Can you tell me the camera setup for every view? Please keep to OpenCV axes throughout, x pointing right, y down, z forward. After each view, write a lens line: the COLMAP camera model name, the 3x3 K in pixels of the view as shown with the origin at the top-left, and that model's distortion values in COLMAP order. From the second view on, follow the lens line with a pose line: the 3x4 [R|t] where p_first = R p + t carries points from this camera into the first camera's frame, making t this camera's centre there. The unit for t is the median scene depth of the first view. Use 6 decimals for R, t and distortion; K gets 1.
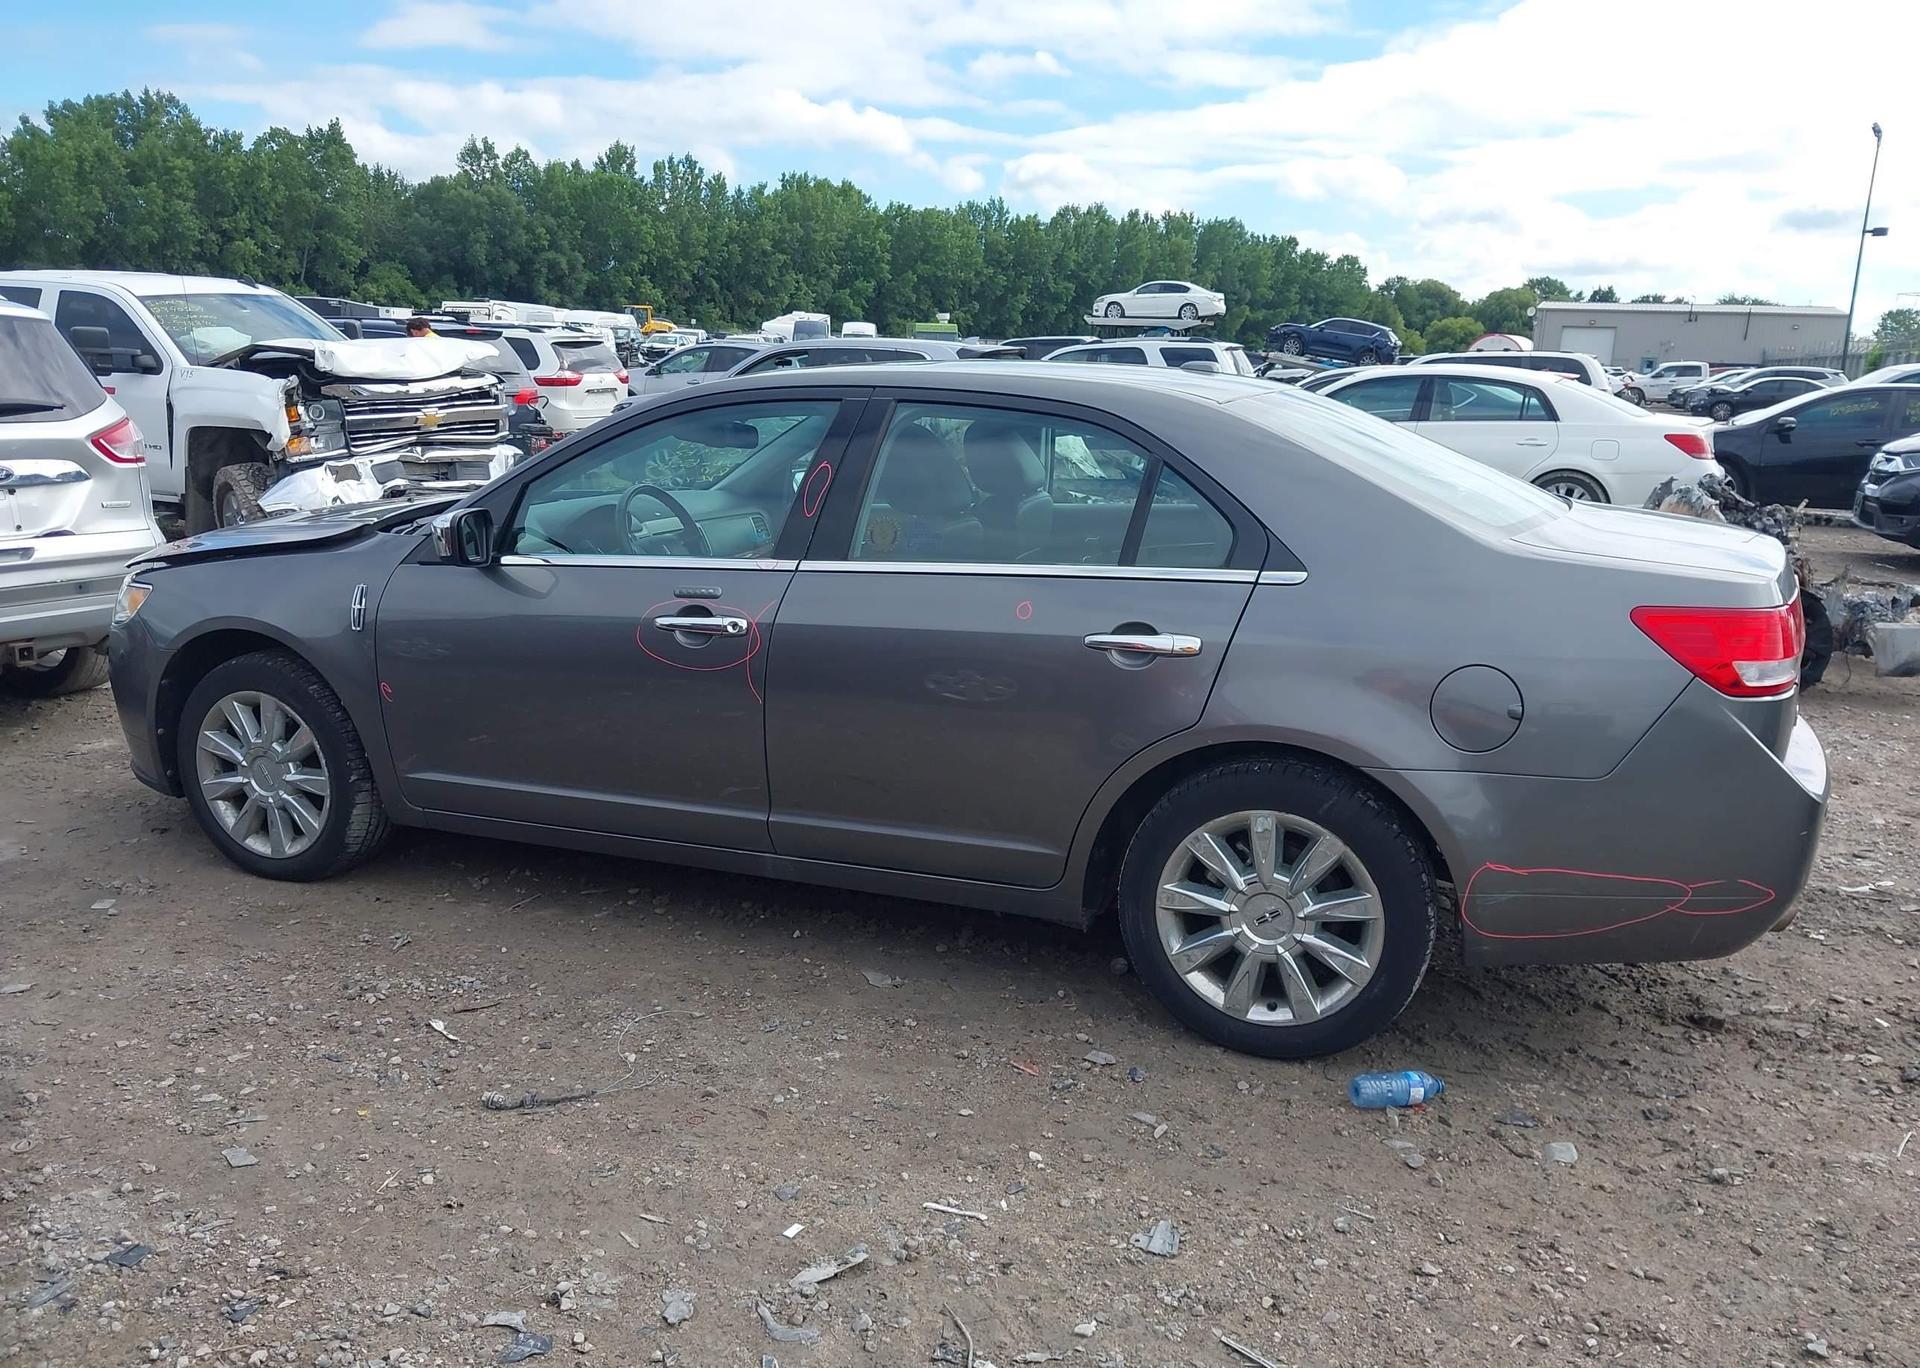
lens RADIAL K [[1567.0, 0, 938.3], [0, 1567.0, 741.1], [0, 0, 1]] dist [0.002354, -0.002760]
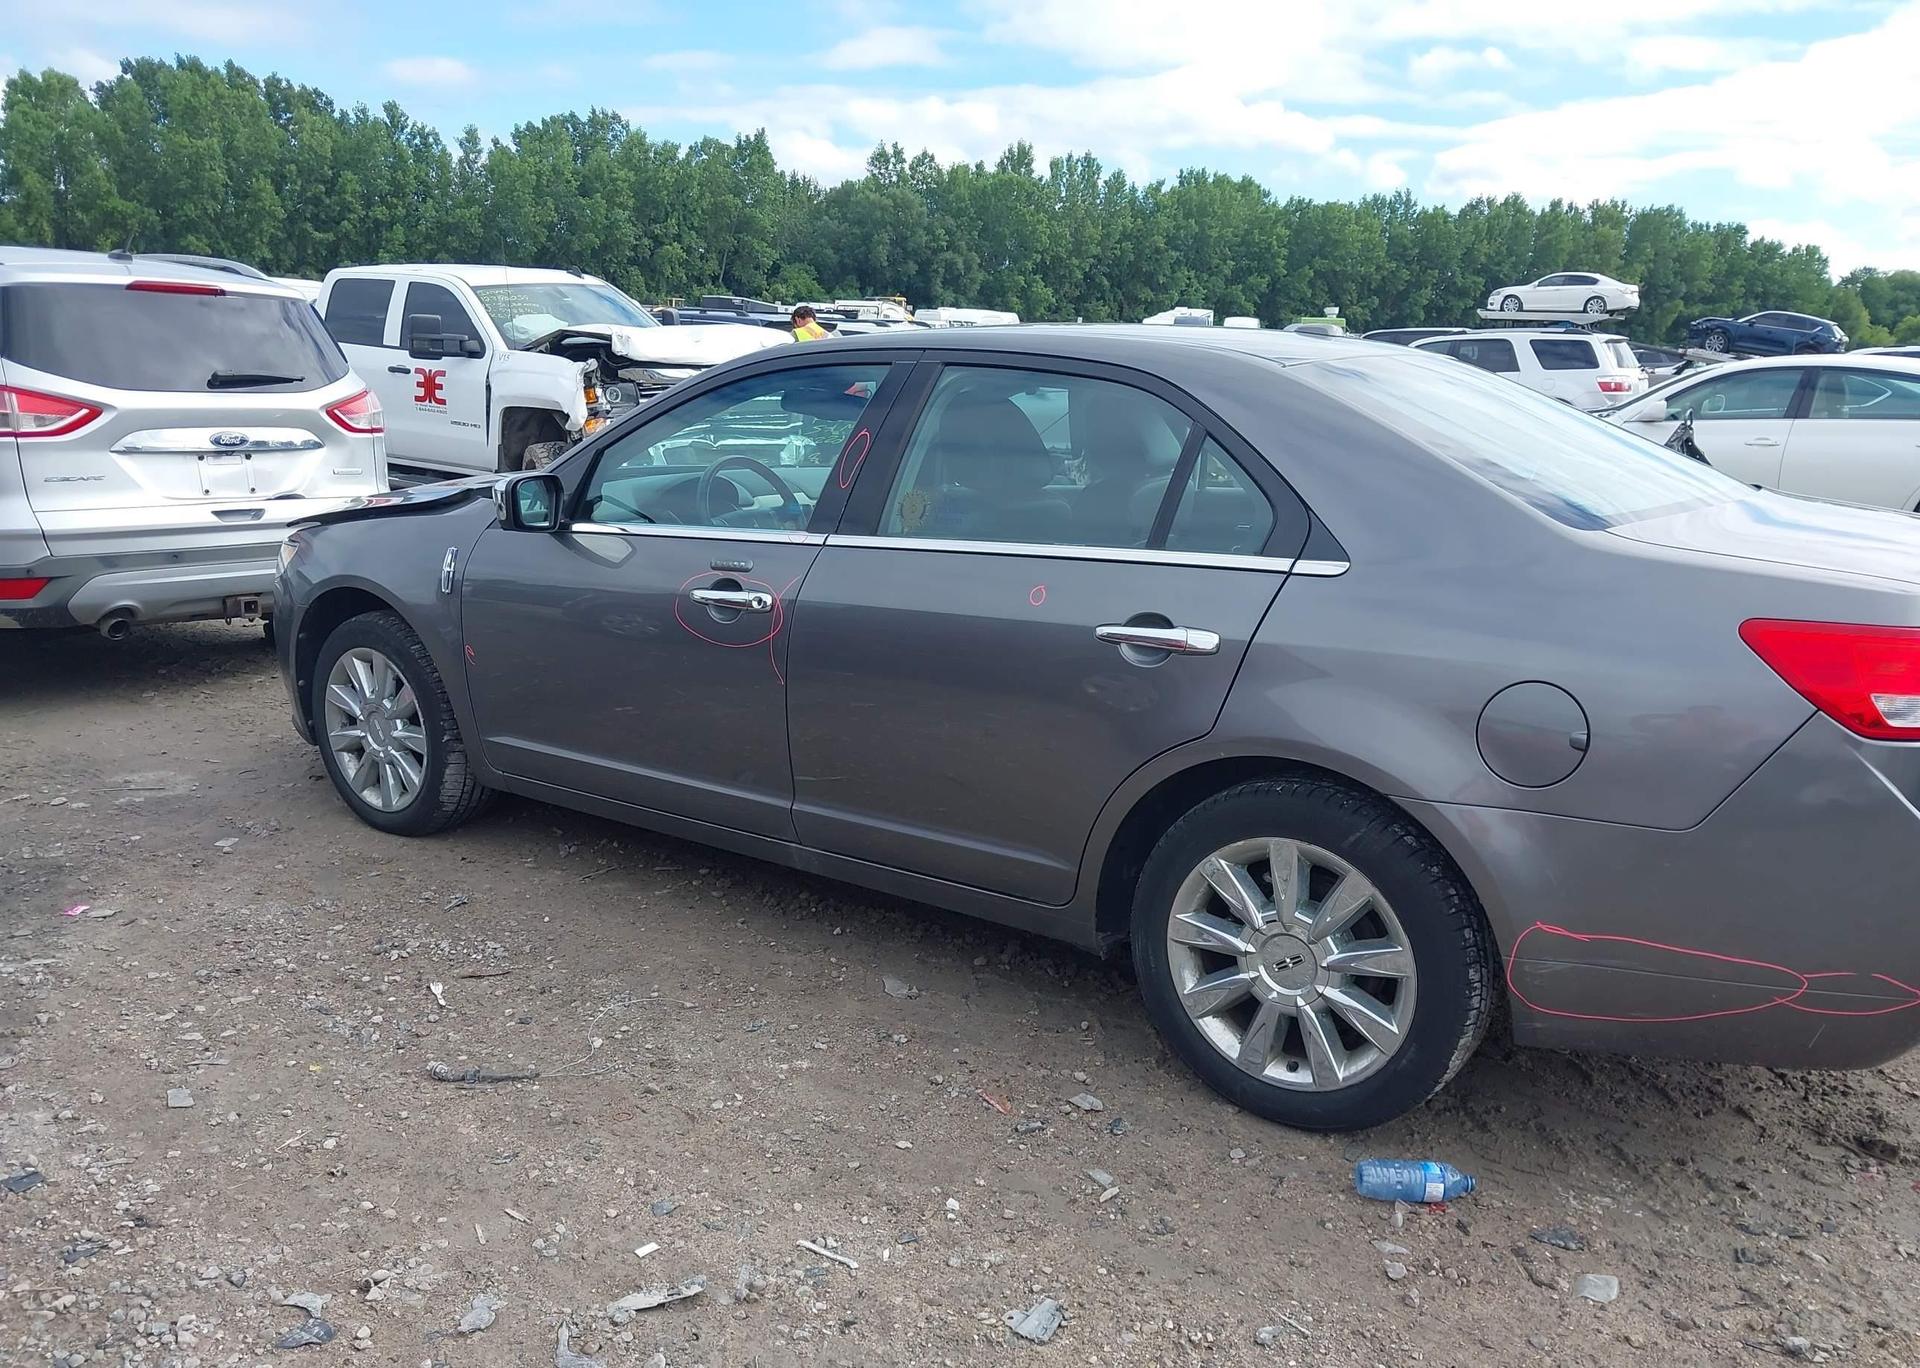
lens RADIAL K [[1567.0, 0, 932.4], [0, 1567.0, 711.5], [0, 0, 1]] dist [0.002354, -0.002760]
pose [[0.967542, 0.058813, -0.245772, 0.196450], [-0.063079, 0.997963, -0.009516, -0.004023], [0.244711, 0.024710, 0.969281, 0.098135]]
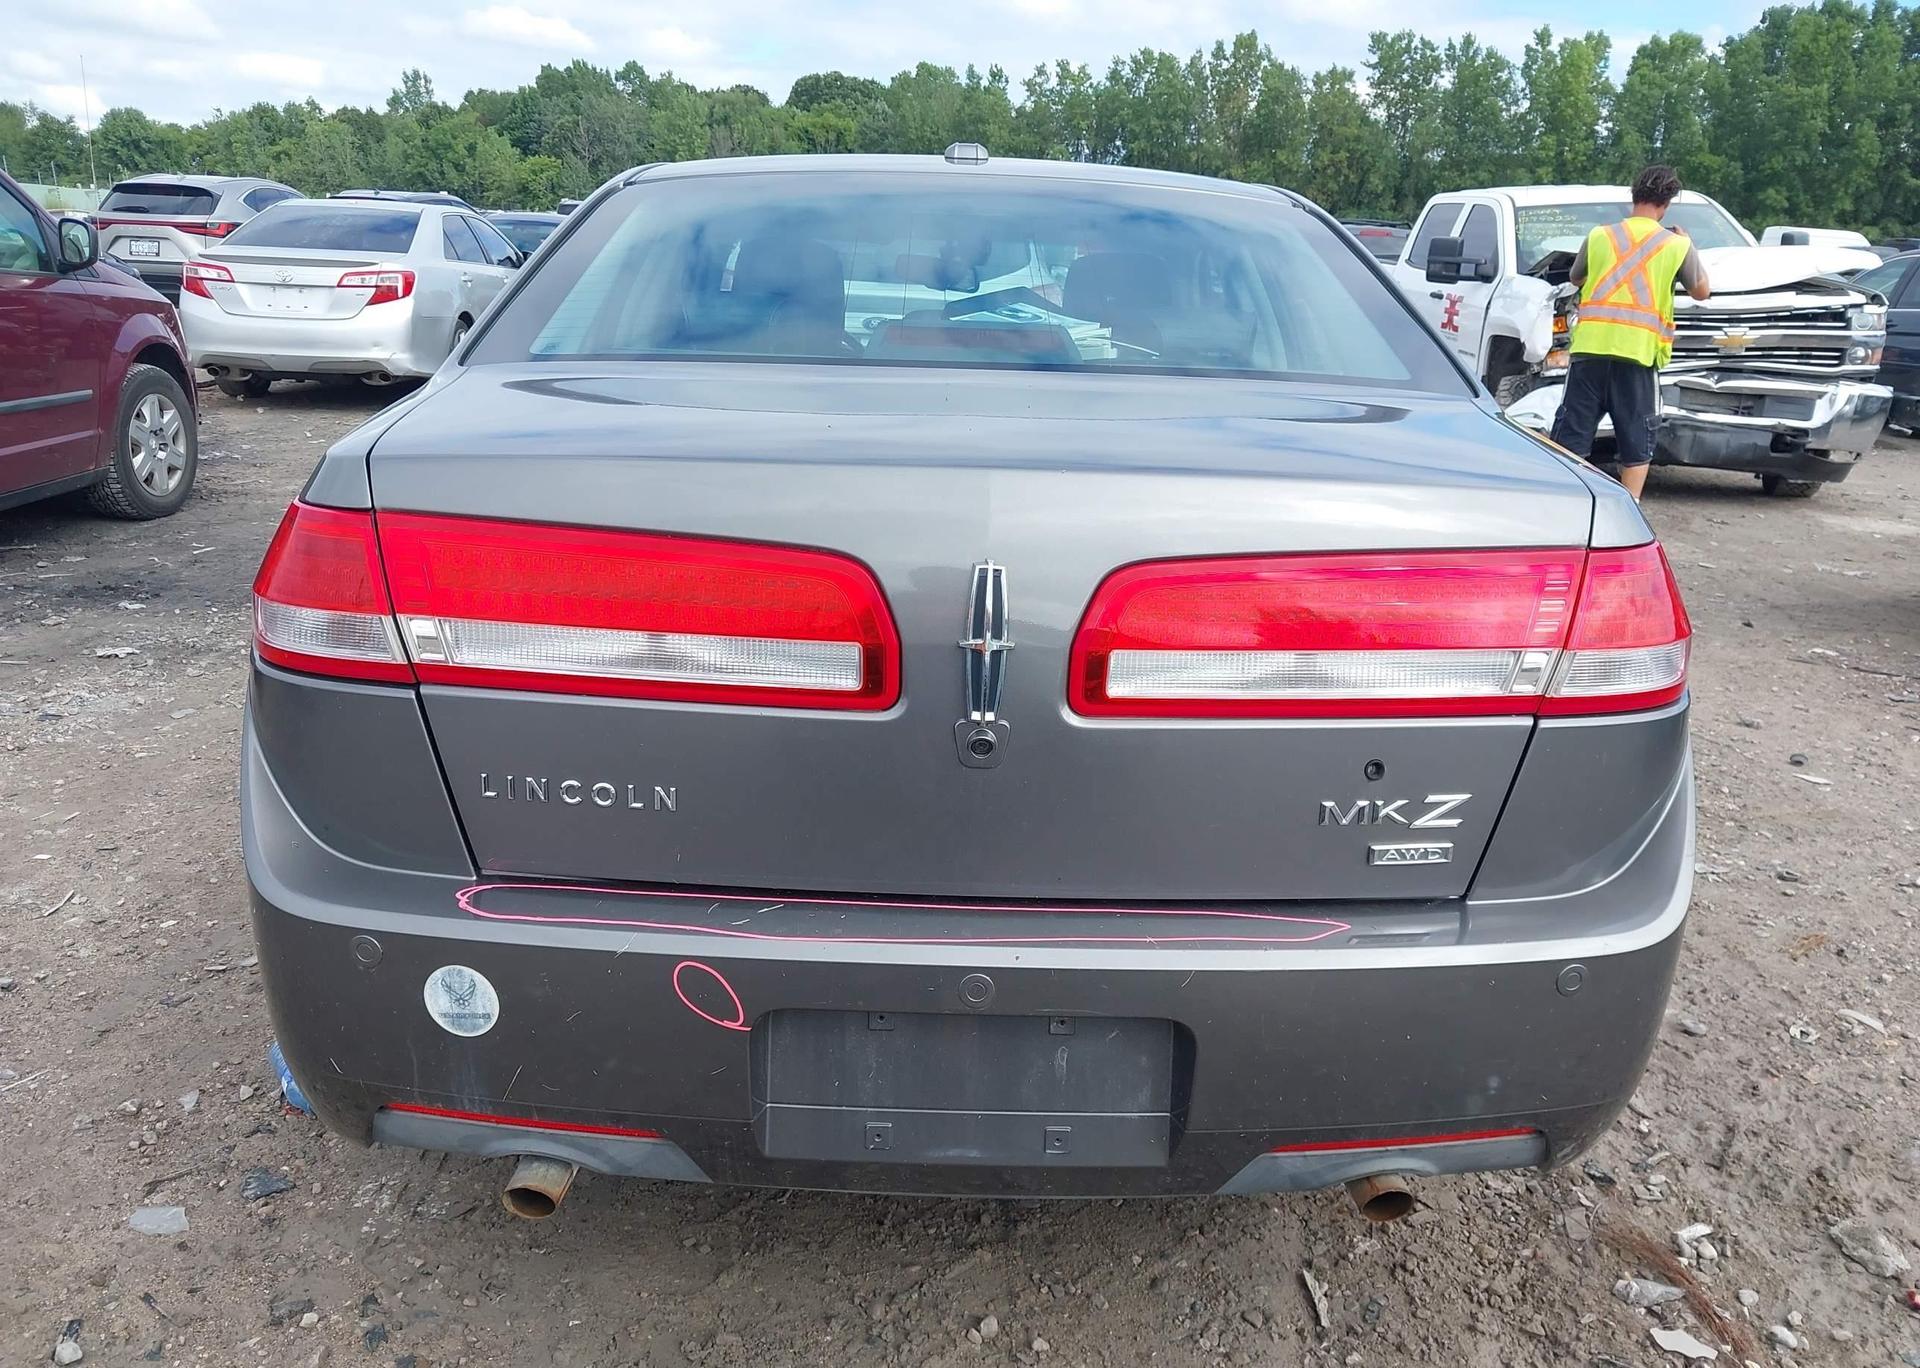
lens RADIAL K [[1567.0, 0, 969.5], [0, 1567.0, 699.5], [0, 0, 1]] dist [0.002354, -0.002760]
pose [[0.377955, 0.244381, -0.892988, 0.834552], [-0.248314, 0.955952, 0.156513, -0.128801], [0.891902, 0.162587, 0.421990, 0.784909]]
